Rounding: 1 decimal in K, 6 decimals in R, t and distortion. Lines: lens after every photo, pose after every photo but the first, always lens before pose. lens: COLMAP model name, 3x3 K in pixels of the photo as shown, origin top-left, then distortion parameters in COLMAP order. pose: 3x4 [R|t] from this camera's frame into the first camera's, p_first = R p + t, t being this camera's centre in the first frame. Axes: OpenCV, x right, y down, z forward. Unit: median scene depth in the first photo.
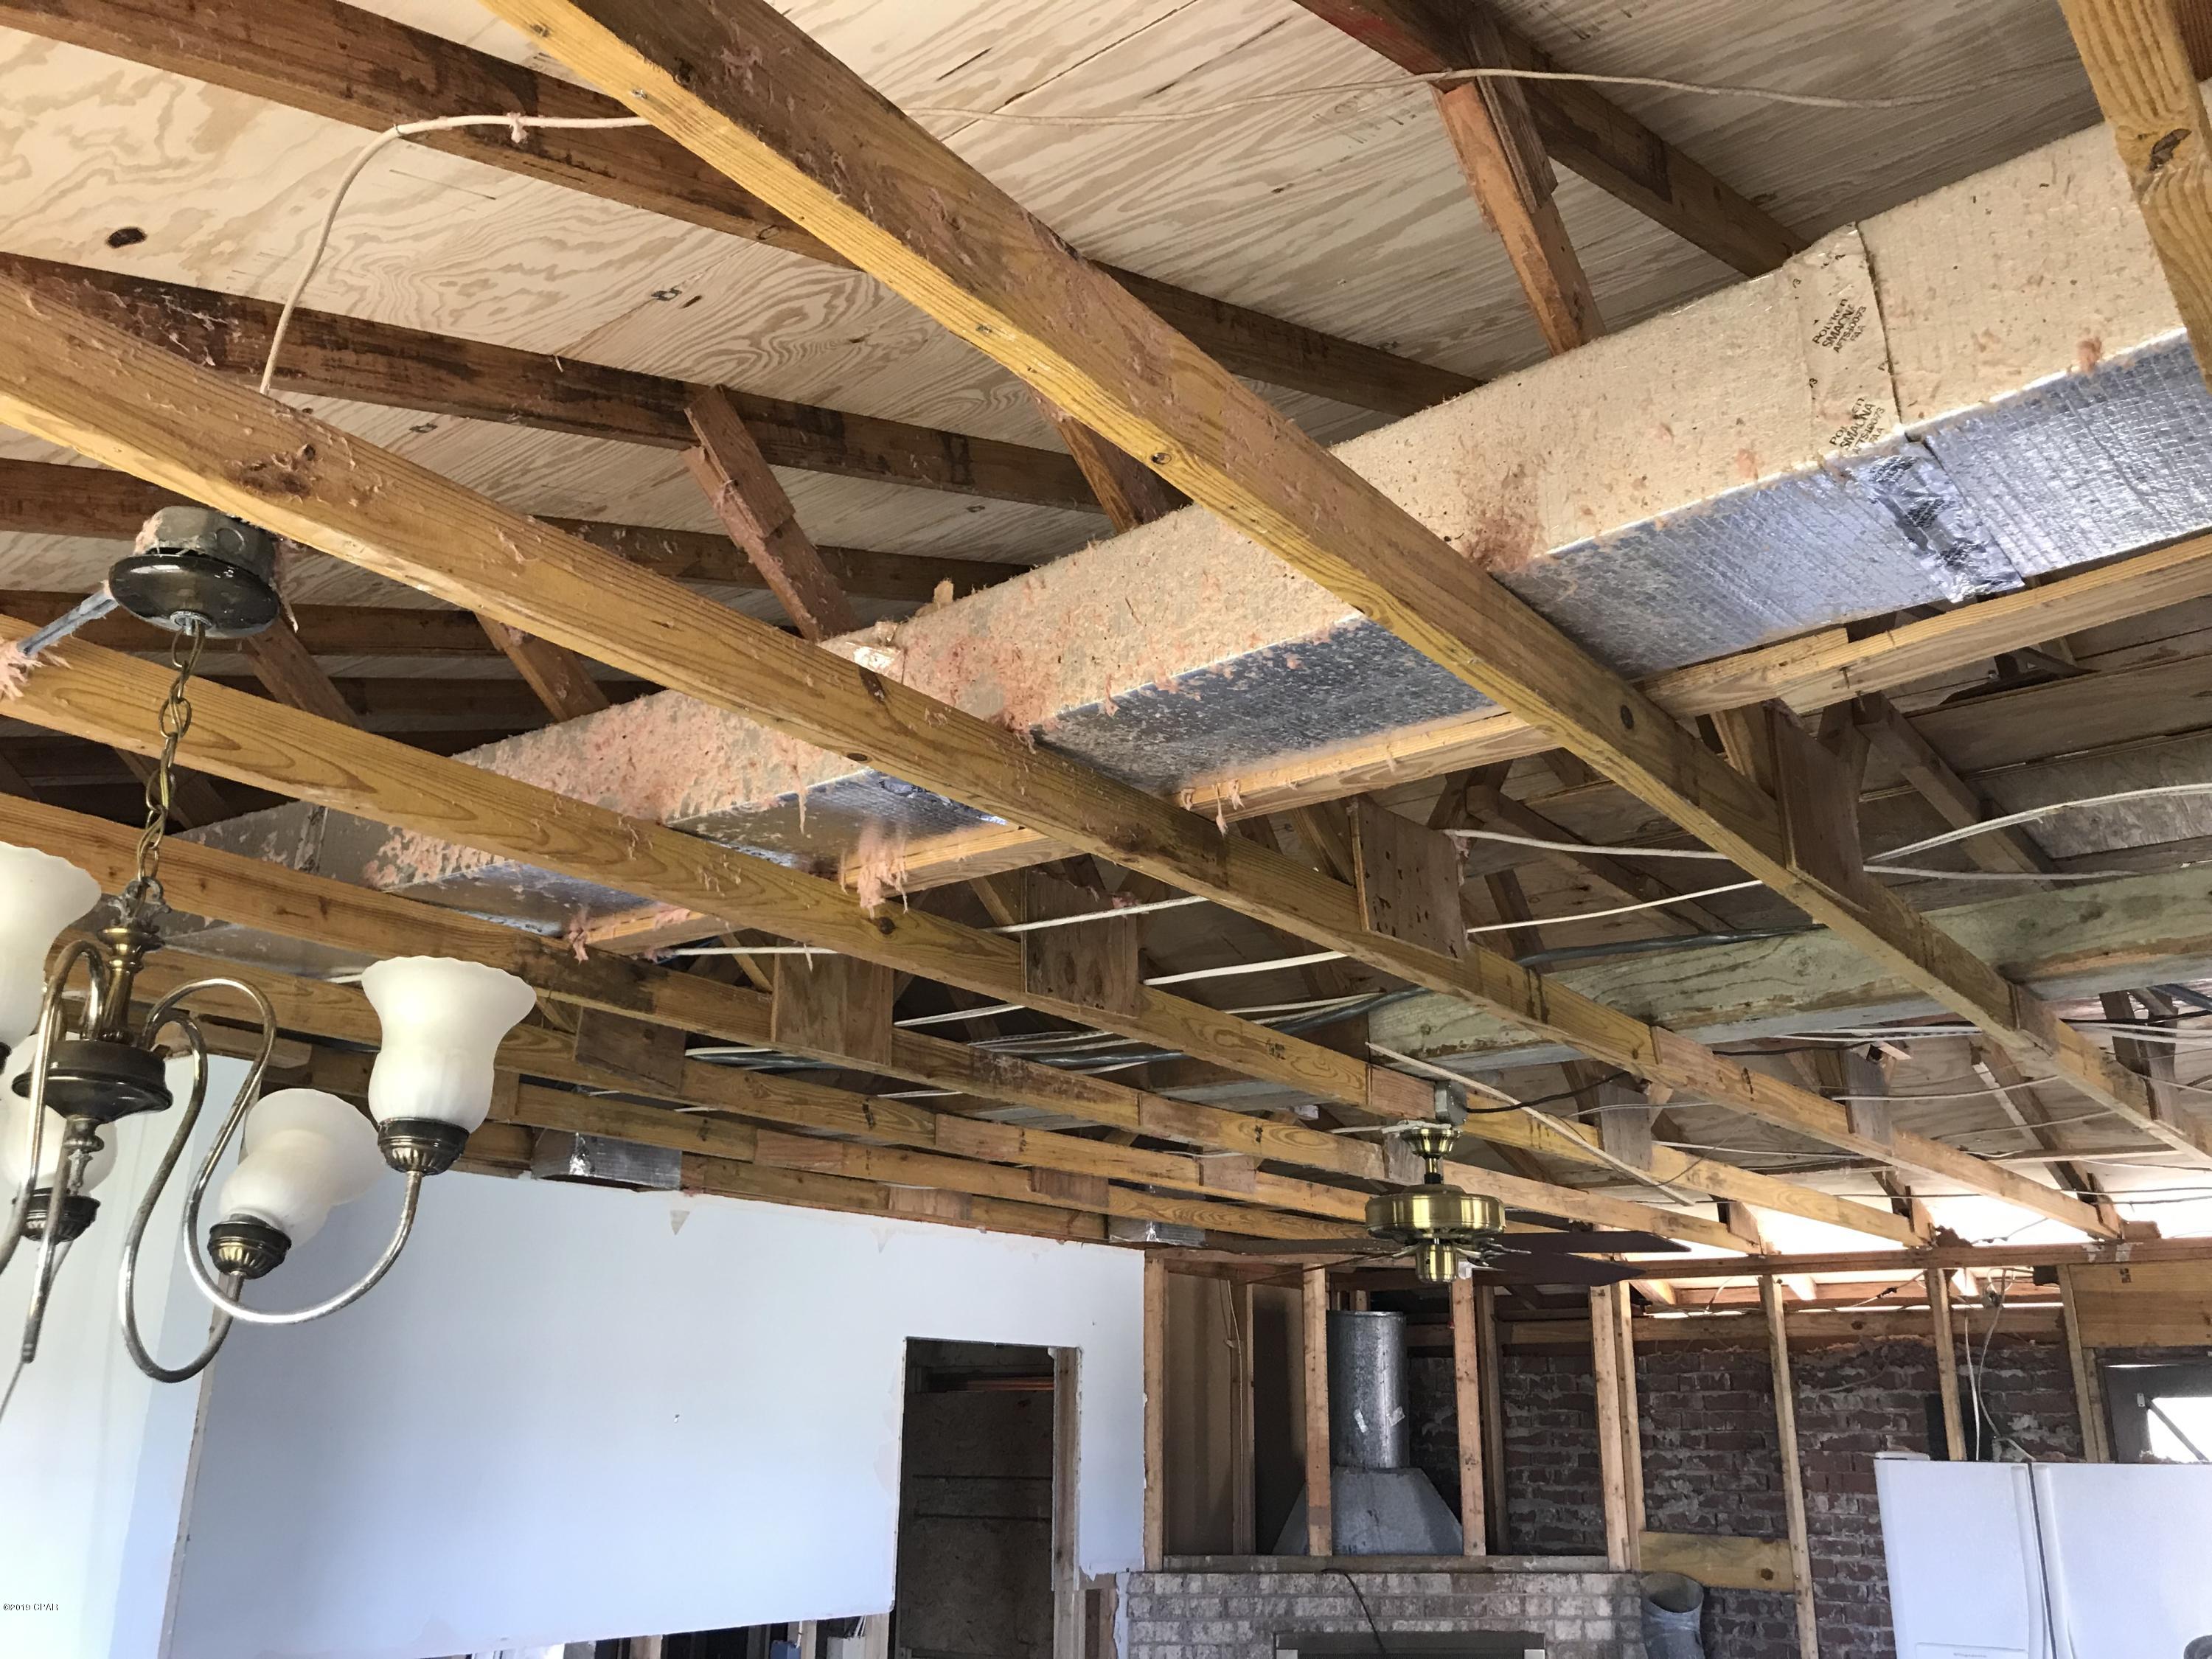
lens RADIAL K [[1837.8, 0, 1106.6], [0, 1837.8, 830.1], [0, 0, 1]] dist [0.040061, -0.053804]
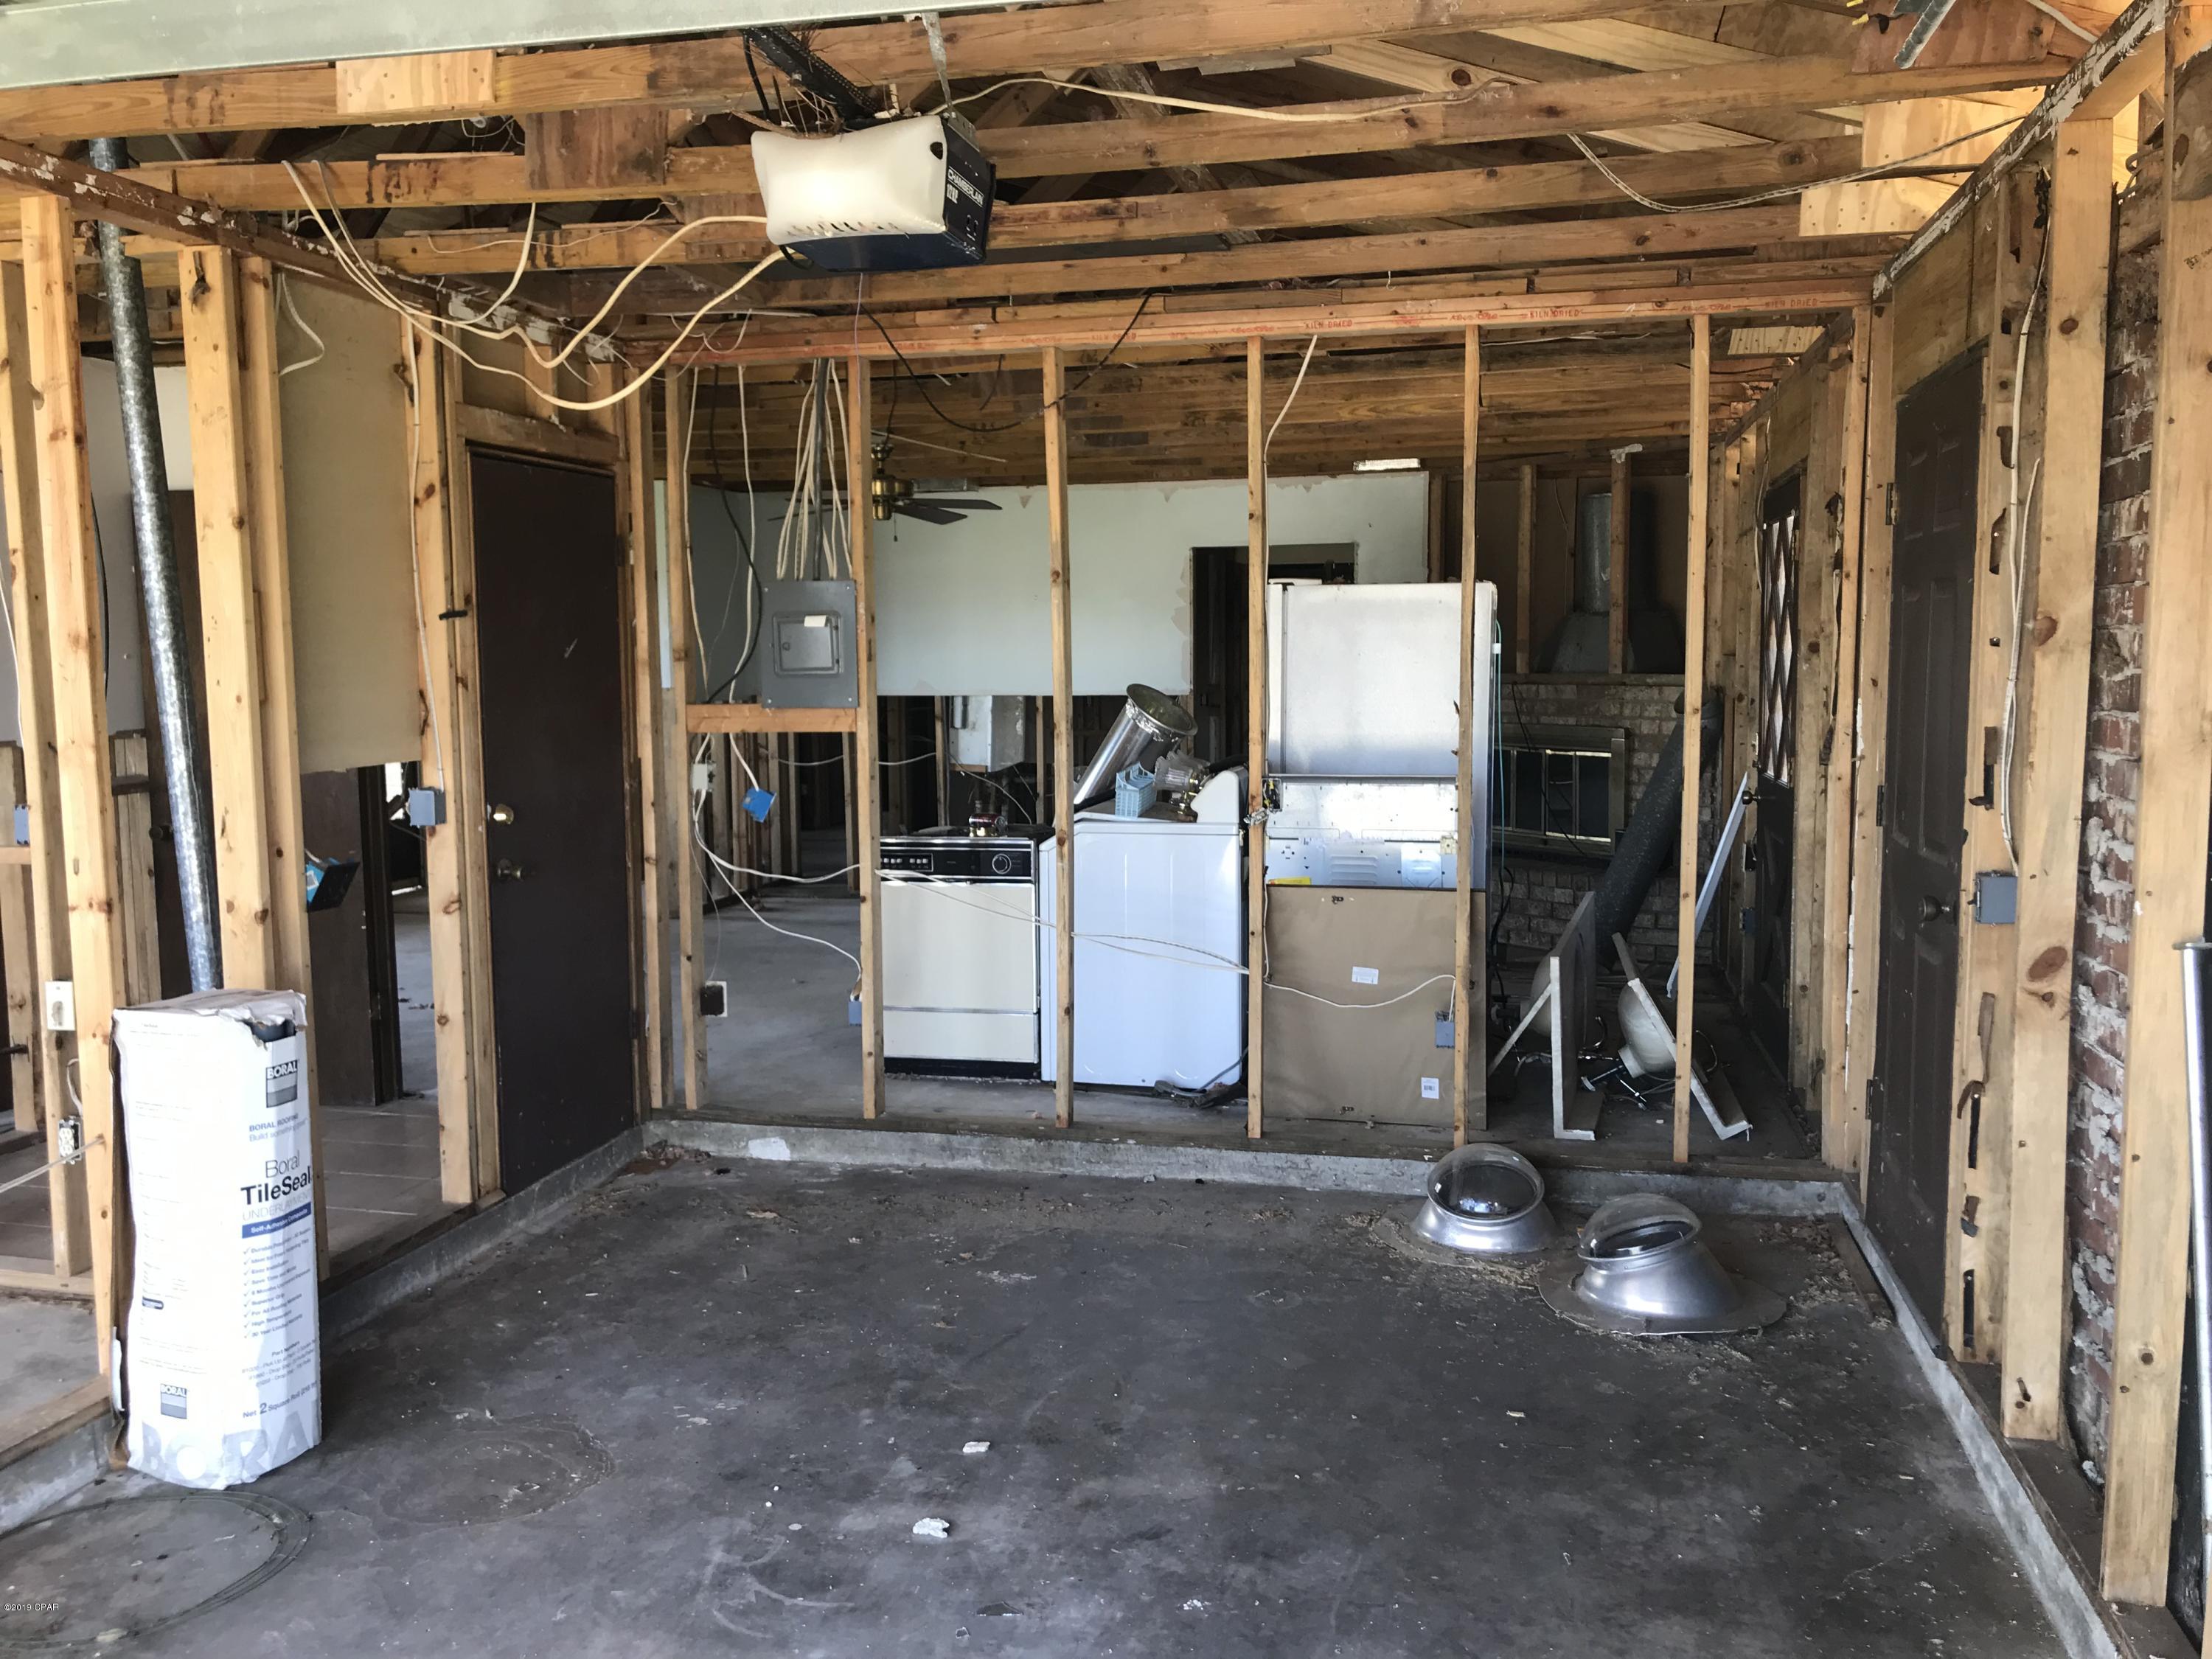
lens RADIAL K [[1837.8, 0, 1103.9], [0, 1837.8, 831.4], [0, 0, 1]] dist [0.040061, -0.053804]
pose [[0.405855, 0.077278, -0.910664, 1.724857], [0.295829, 0.931668, 0.210902, 0.161037], [0.864735, -0.354997, 0.355261, 0.262878]]
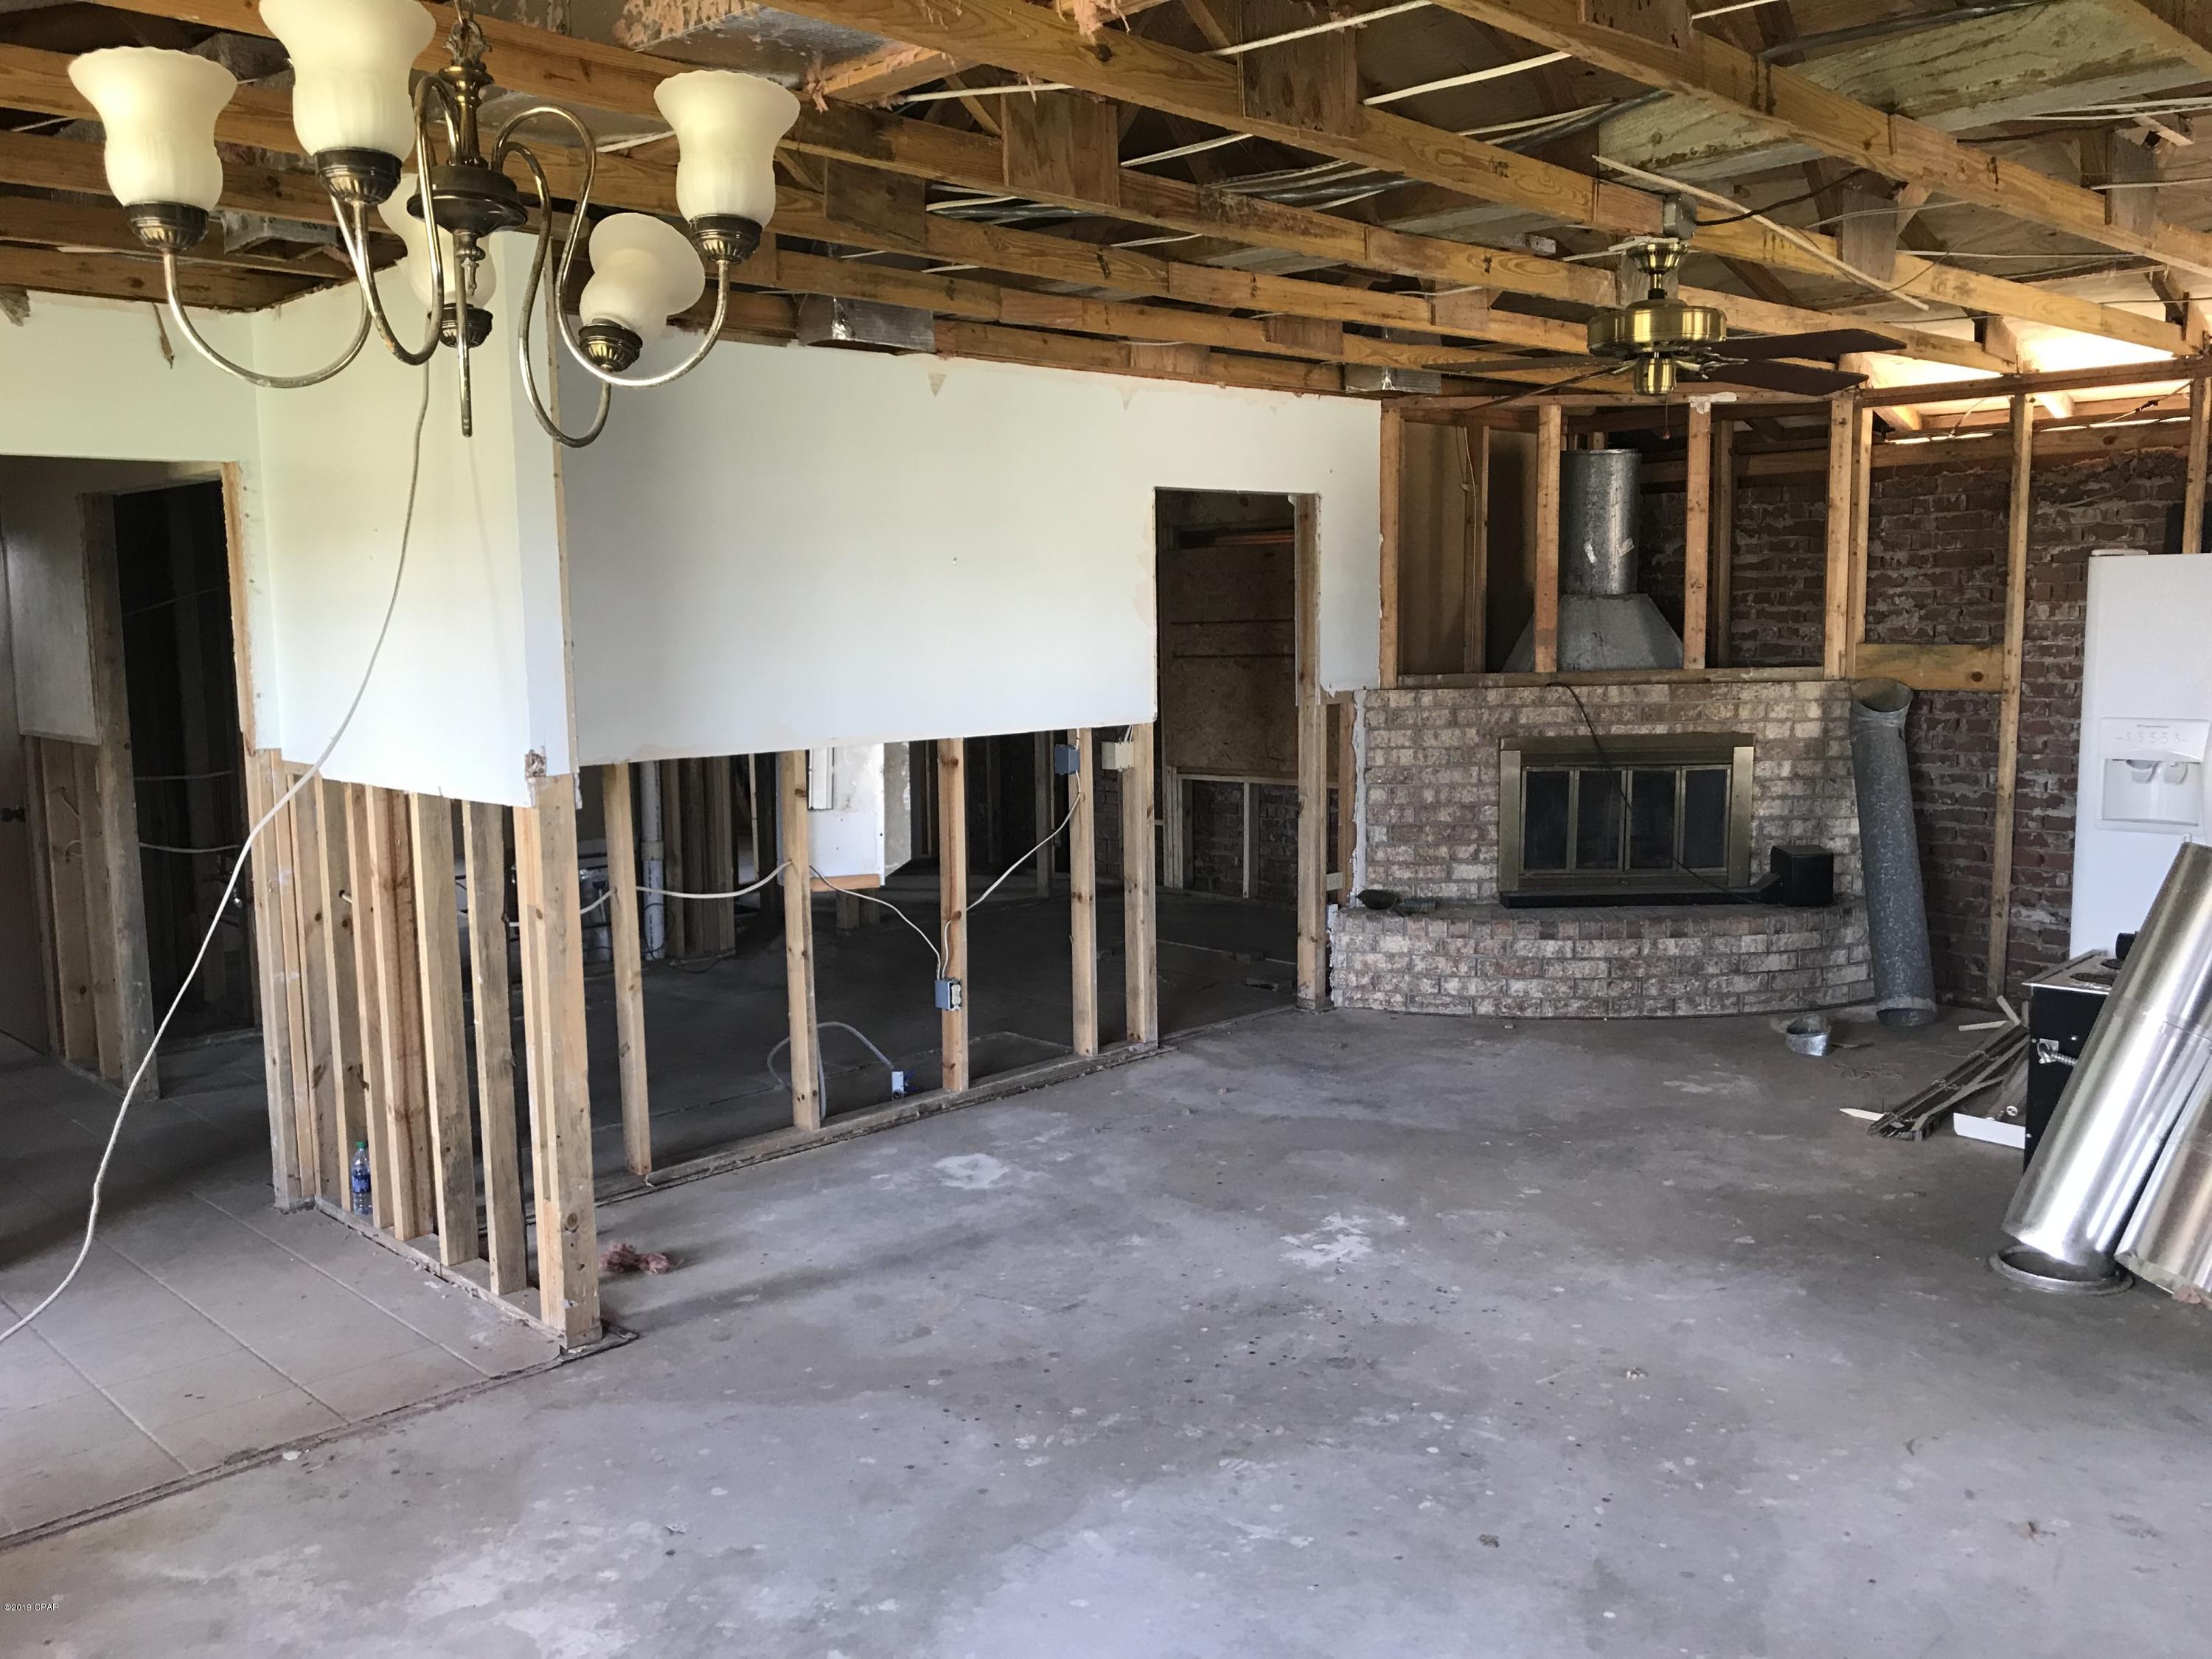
lens RADIAL K [[1837.8, 0, 1097.4], [0, 1837.8, 828.1], [0, 0, 1]] dist [0.040061, -0.053804]
pose [[0.989753, -0.010849, -0.142379, 0.011018], [0.069606, 0.907274, 0.414739, 0.009507], [0.124677, -0.420399, 0.898732, -0.065206]]
